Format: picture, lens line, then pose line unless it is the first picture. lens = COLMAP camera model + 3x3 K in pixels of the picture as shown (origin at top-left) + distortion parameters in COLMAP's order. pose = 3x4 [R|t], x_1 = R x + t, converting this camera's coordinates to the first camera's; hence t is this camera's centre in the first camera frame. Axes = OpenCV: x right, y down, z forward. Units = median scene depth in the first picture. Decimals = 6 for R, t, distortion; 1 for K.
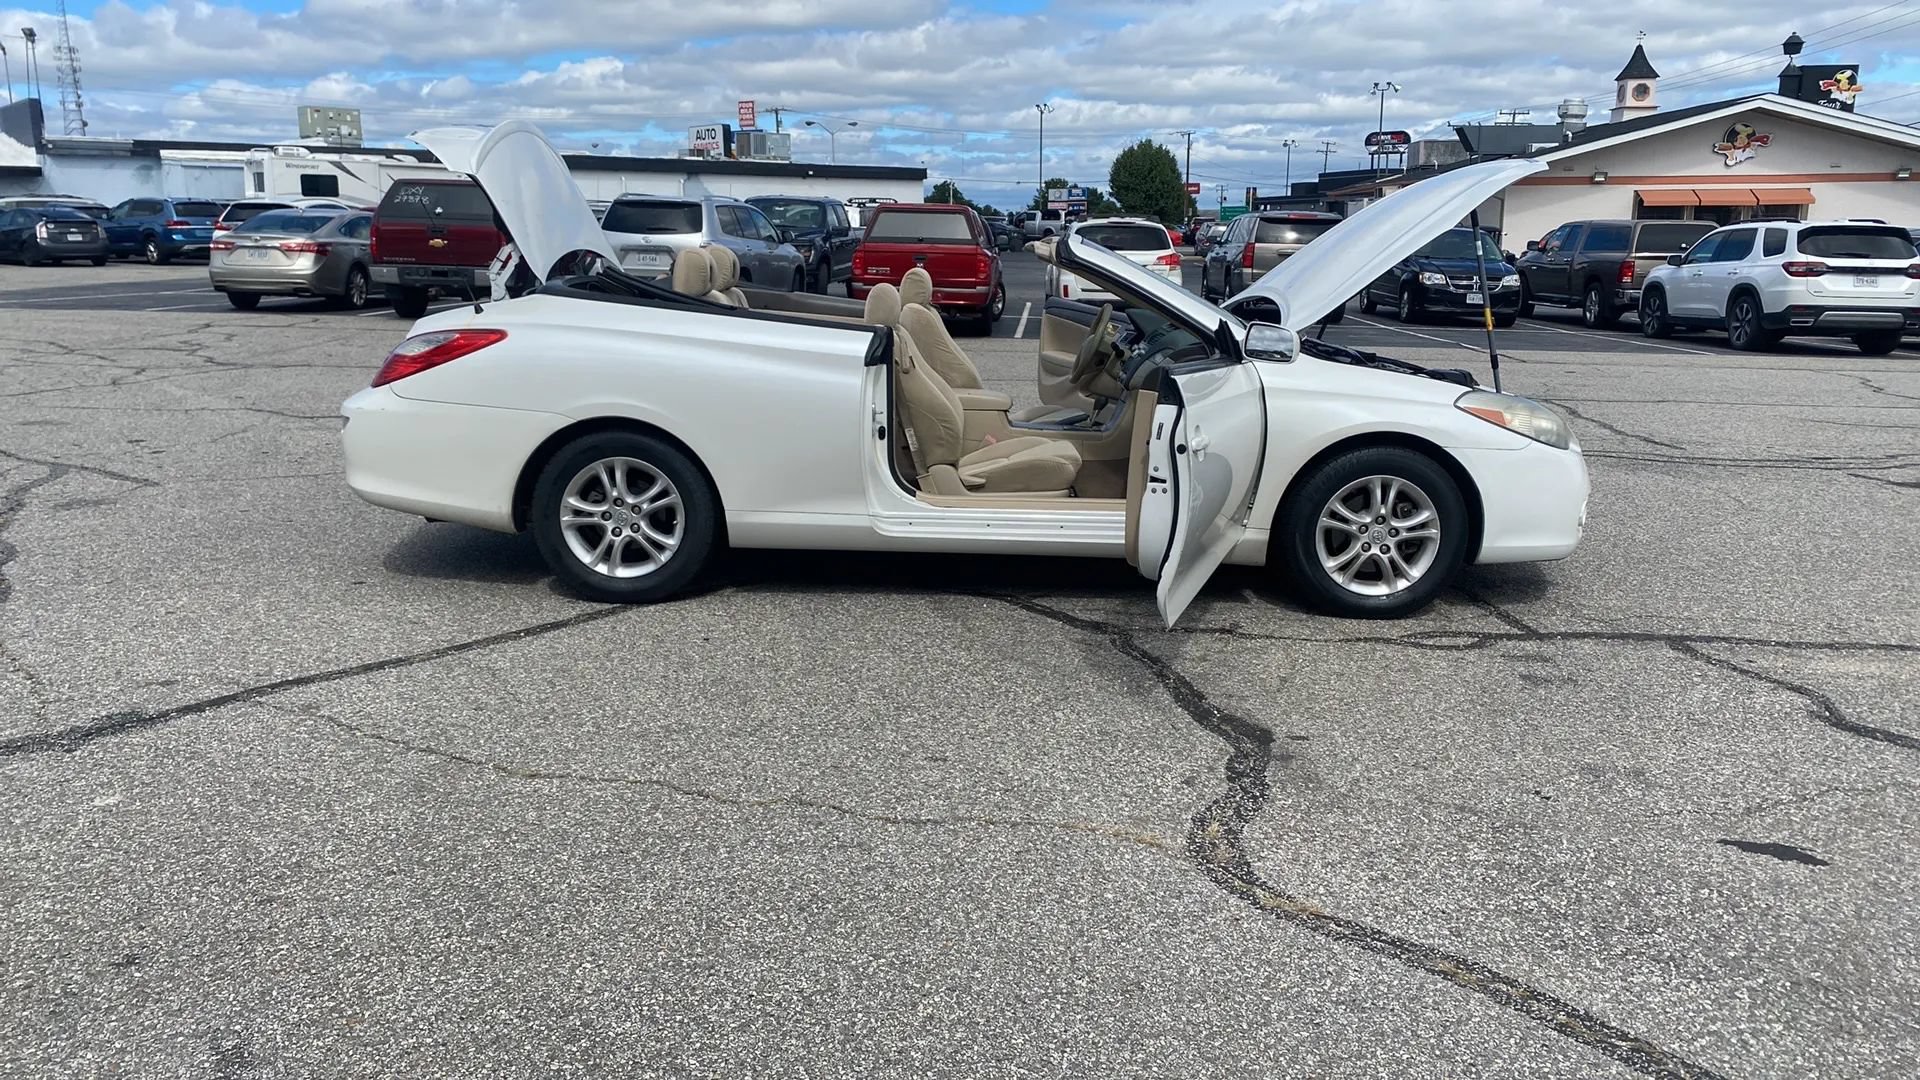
lens RADIAL K [[1416.7, 0, 966.5], [0, 1416.7, 539.1], [0, 0, 1]] dist [0.016208, -0.016627]
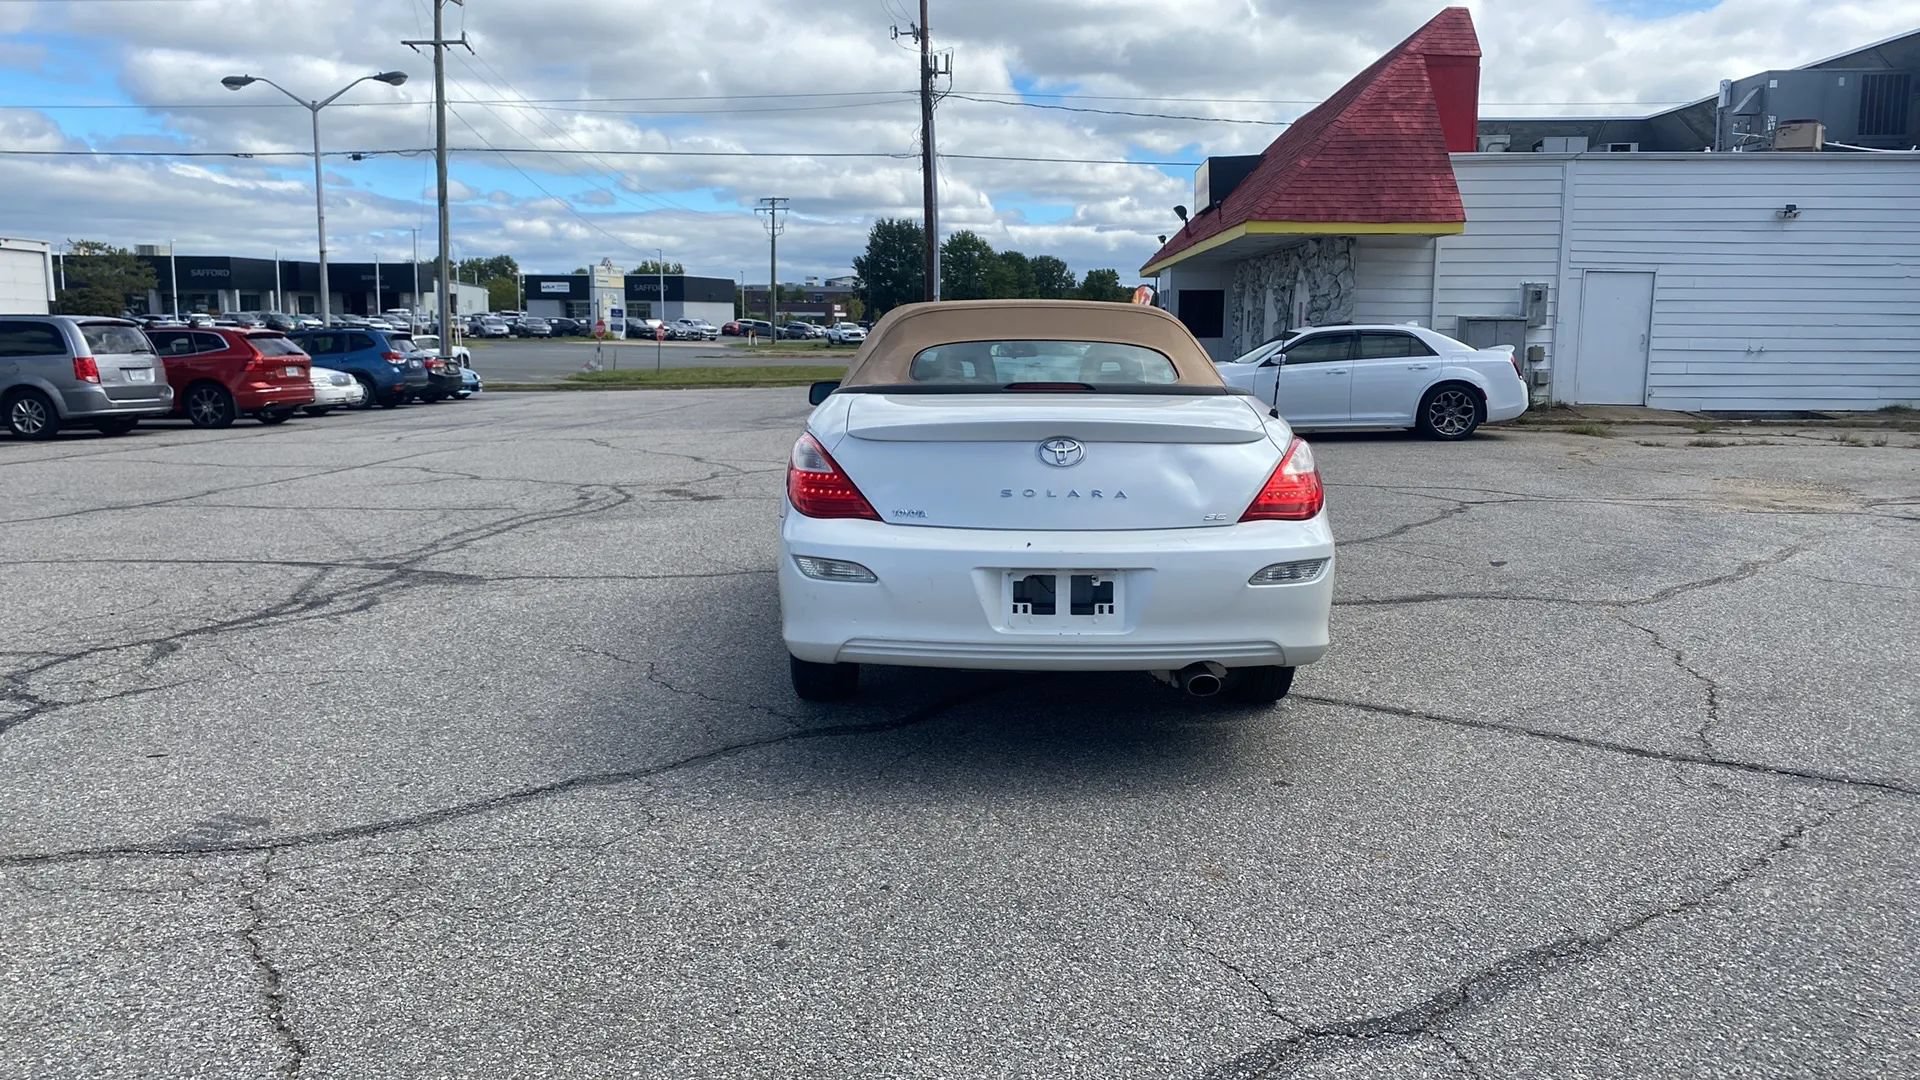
lens RADIAL K [[1416.7, 0, 989.6], [0, 1416.7, 515.4], [0, 0, 1]] dist [0.016208, -0.016627]
pose [[-0.034222, -0.132286, 0.990621, -1.199003], [0.207064, 0.968755, 0.136519, -0.251253], [-0.977729, 0.209794, -0.005761, 1.180518]]
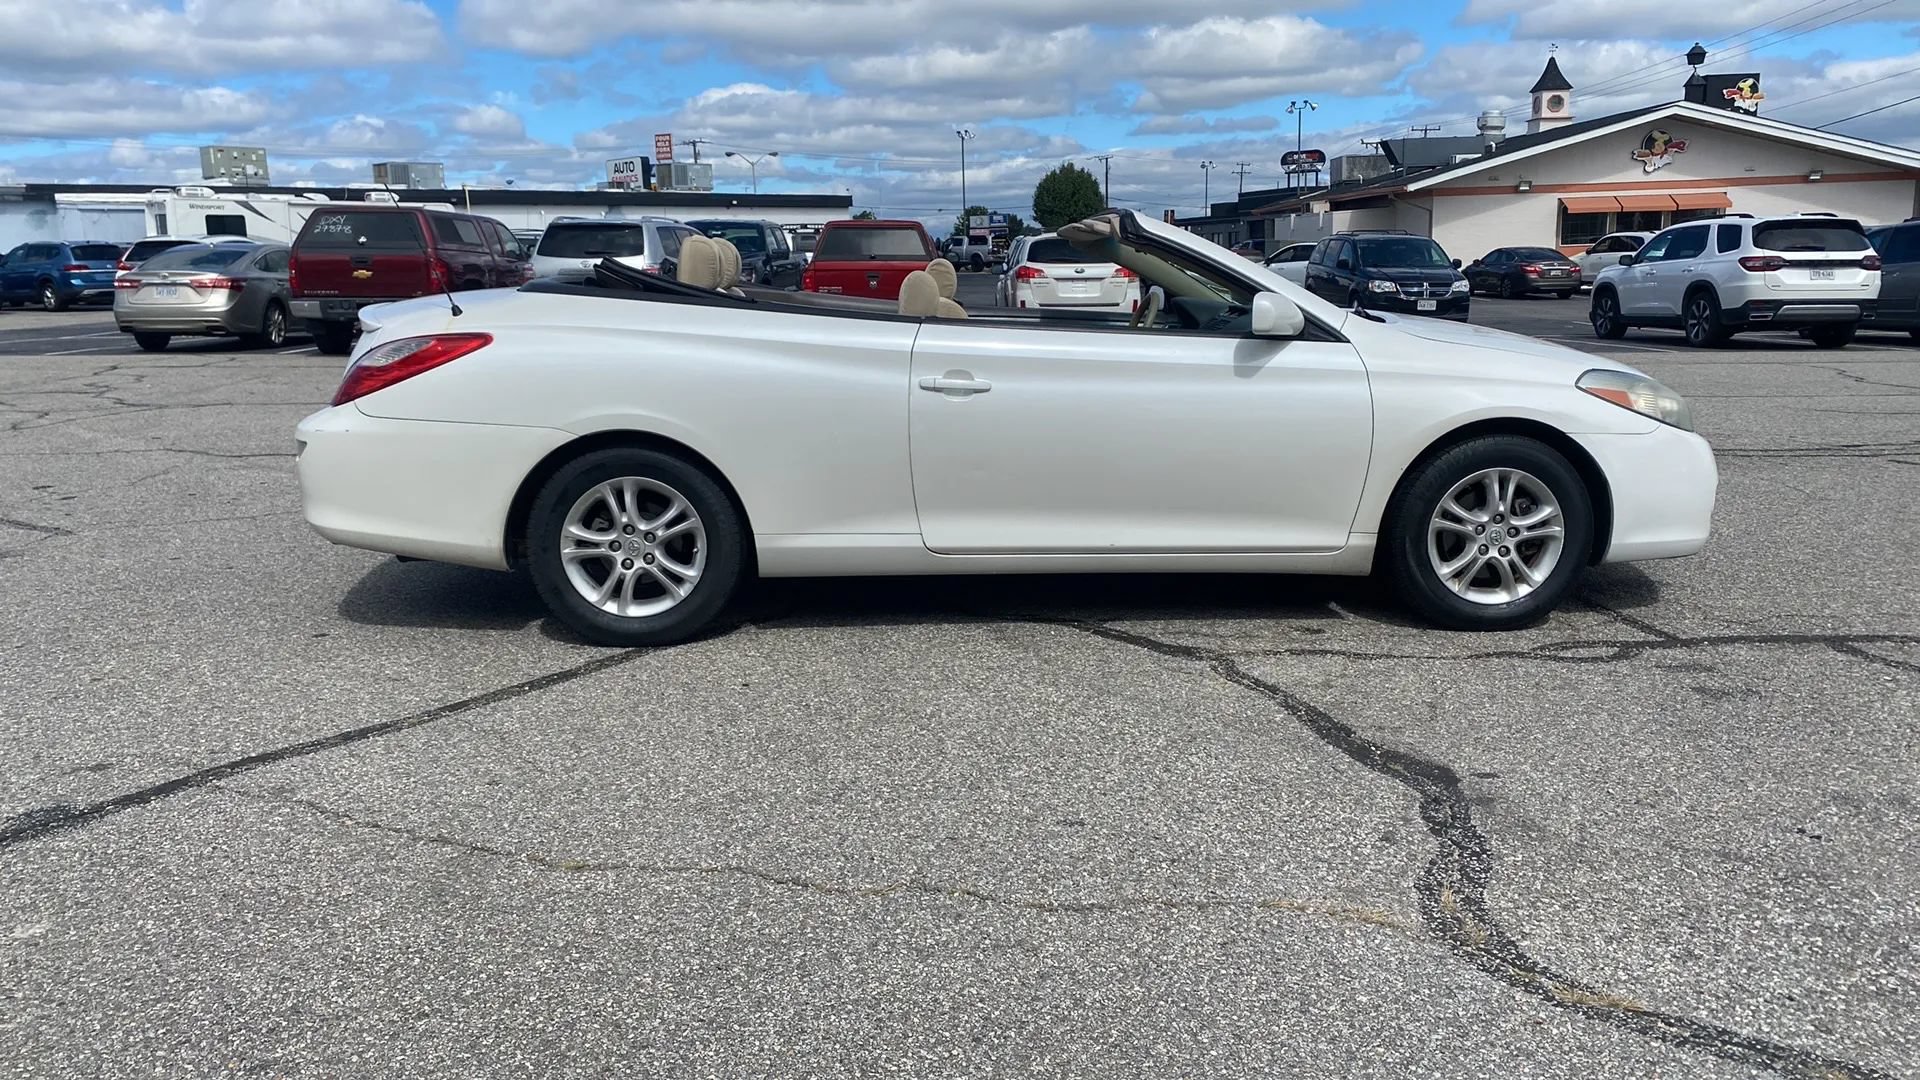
lens RADIAL K [[1416.7, 0, 960.7], [0, 1416.7, 533.3], [0, 0, 1]] dist [0.016208, -0.016627]
pose [[0.998175, -0.035915, 0.048545, -0.085543], [0.037091, 0.999035, -0.023533, 0.004066], [-0.047653, 0.025291, 0.998544, 0.131095]]
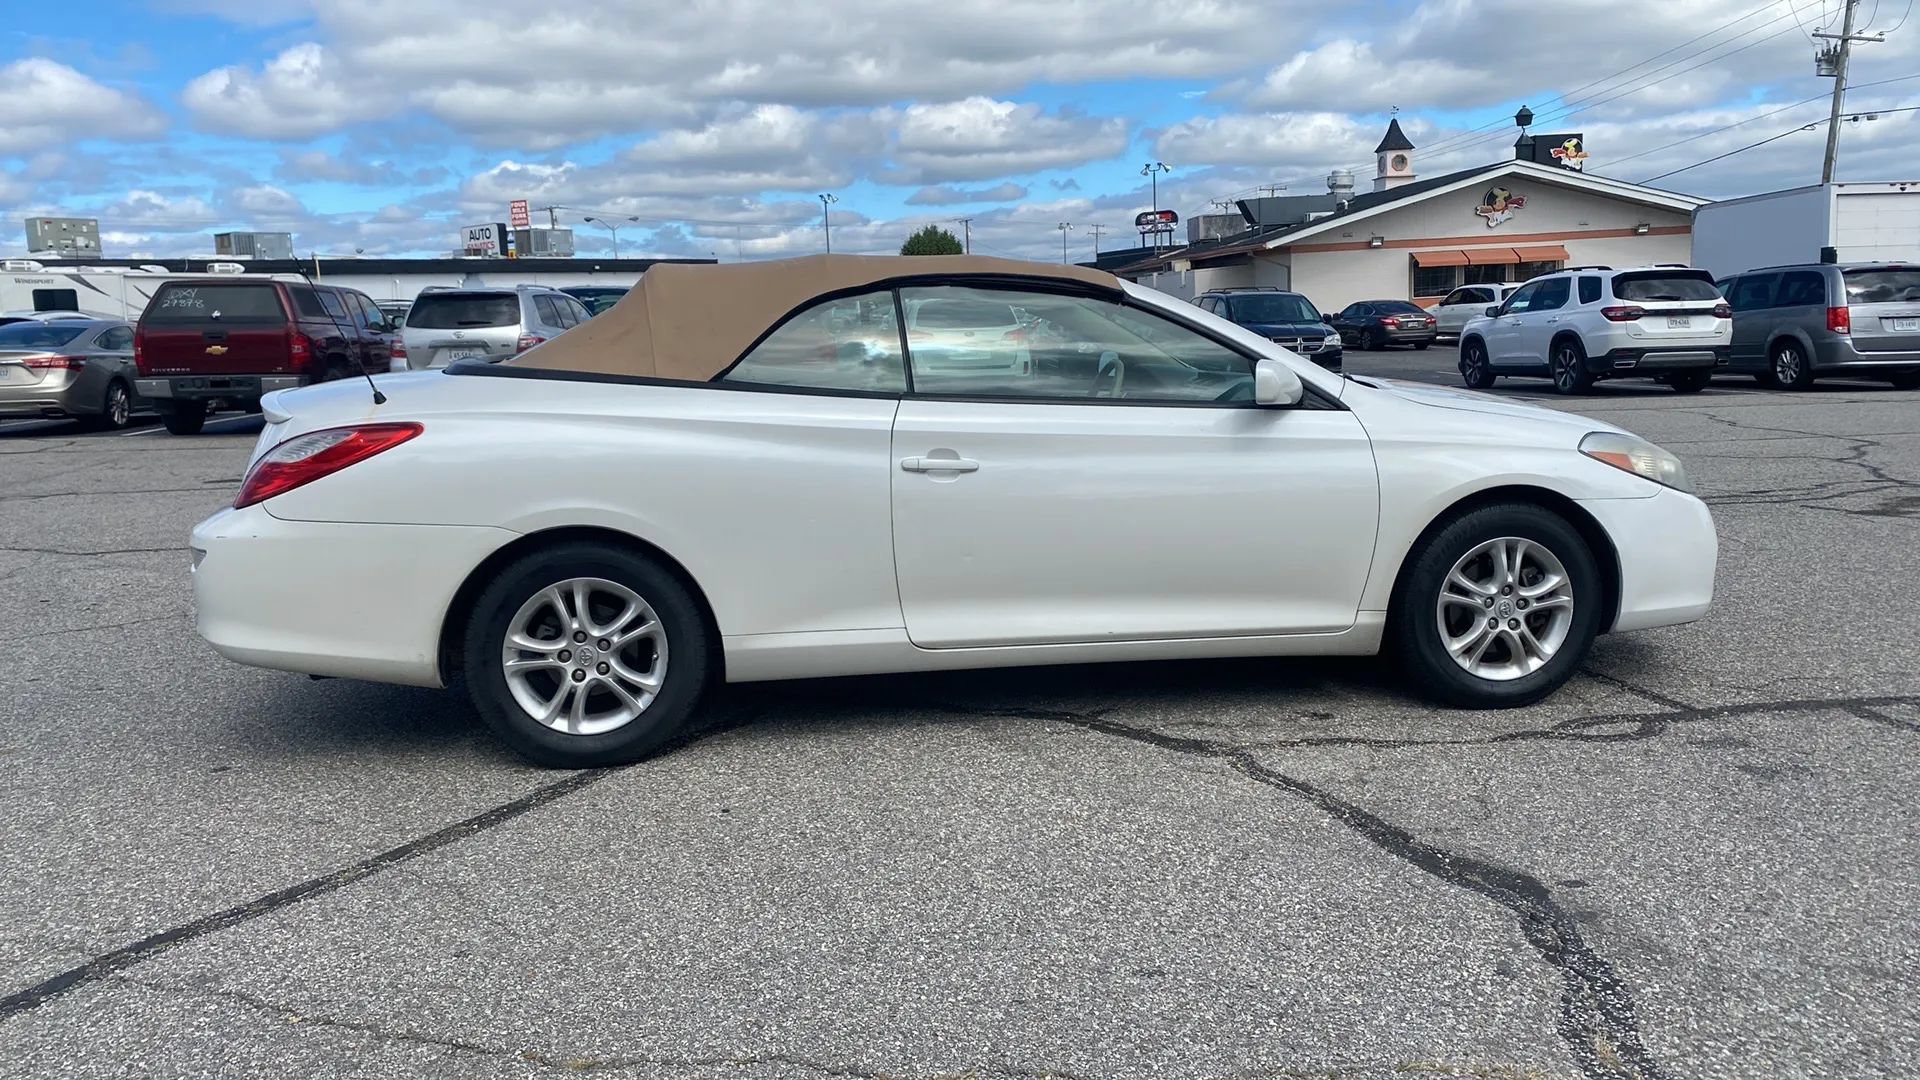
lens RADIAL K [[1416.7, 0, 948.7], [0, 1416.7, 519.2], [0, 0, 1]] dist [0.016208, -0.016627]
pose [[0.988558, -0.063086, 0.137013, -0.147402], [0.073125, 0.994897, -0.069516, -0.020859], [-0.131929, 0.078740, 0.988127, 0.206070]]
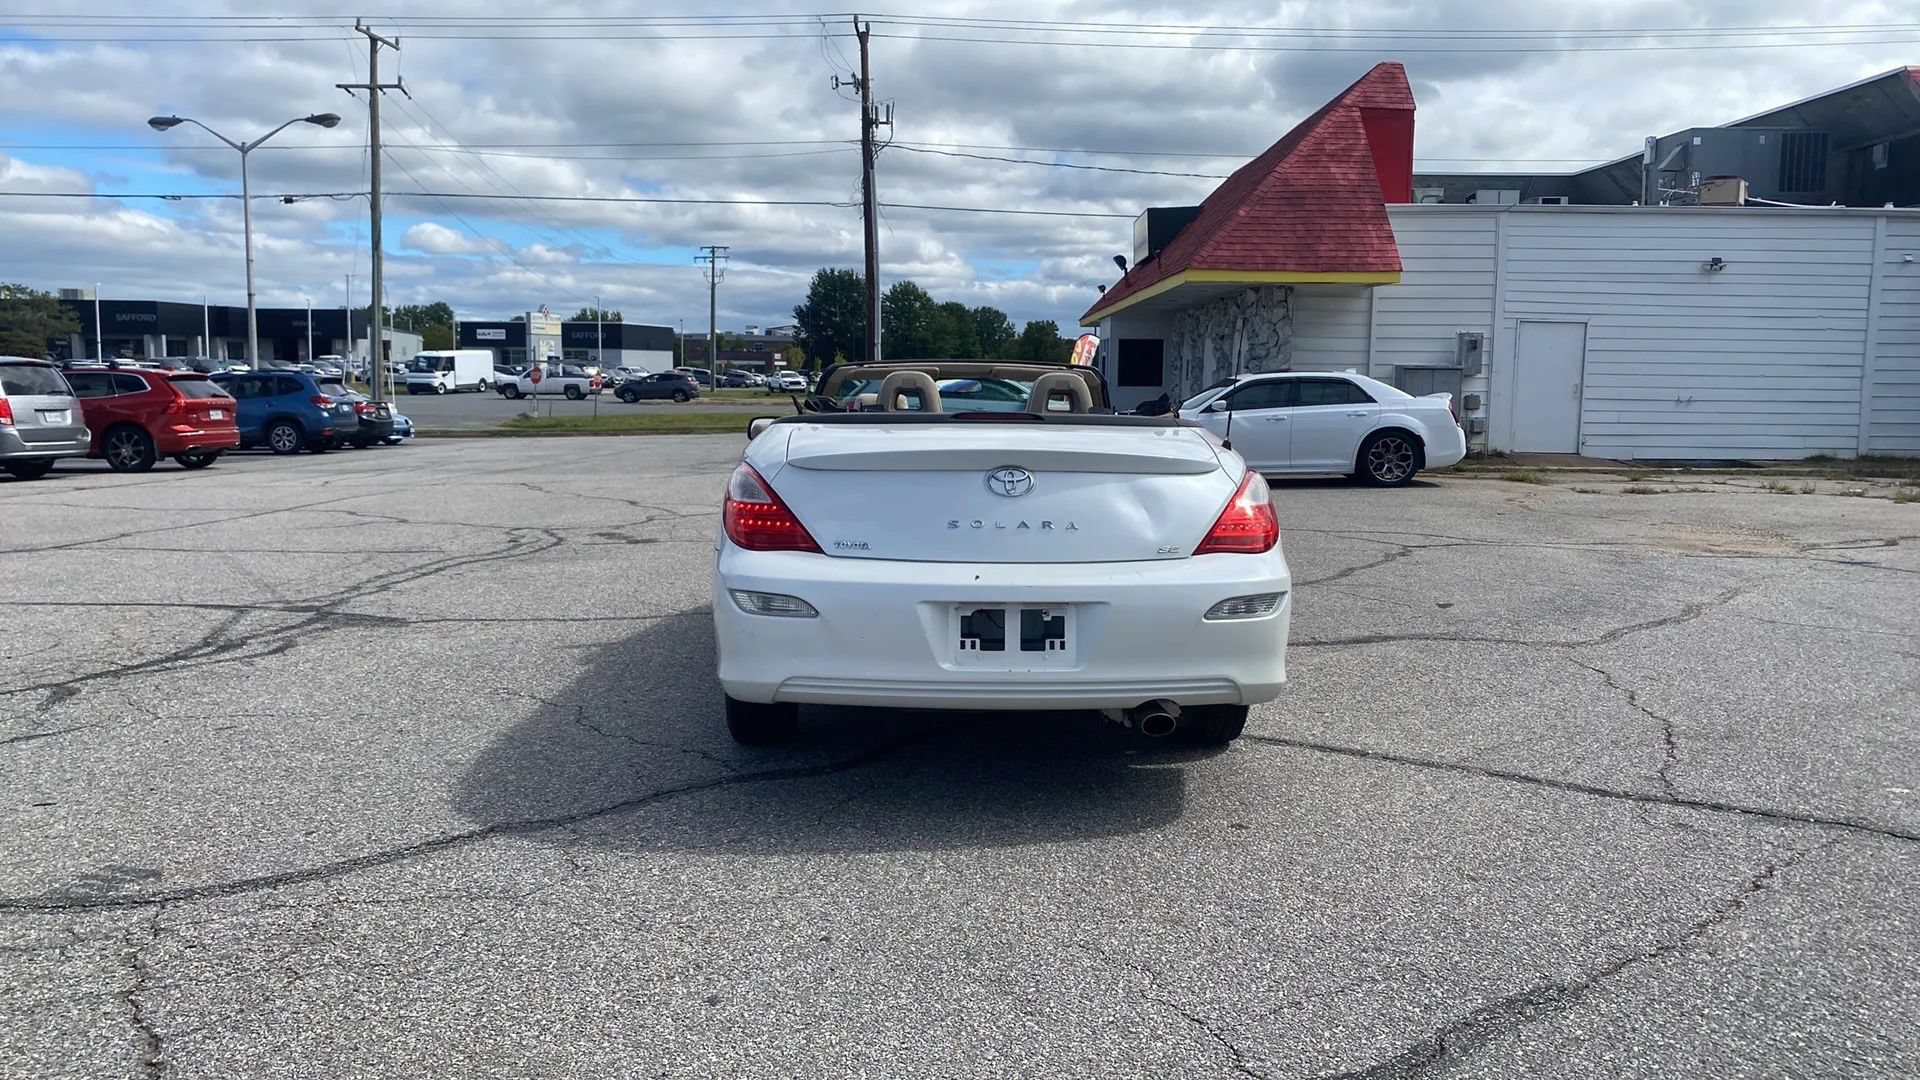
lens RADIAL K [[1416.7, 0, 980.0], [0, 1416.7, 523.3], [0, 0, 1]] dist [0.016208, -0.016627]
pose [[-0.069610, -0.103031, 0.992239, -1.169910], [0.201771, 0.972640, 0.115151, -0.238605], [-0.976956, 0.208221, -0.046916, 1.185414]]
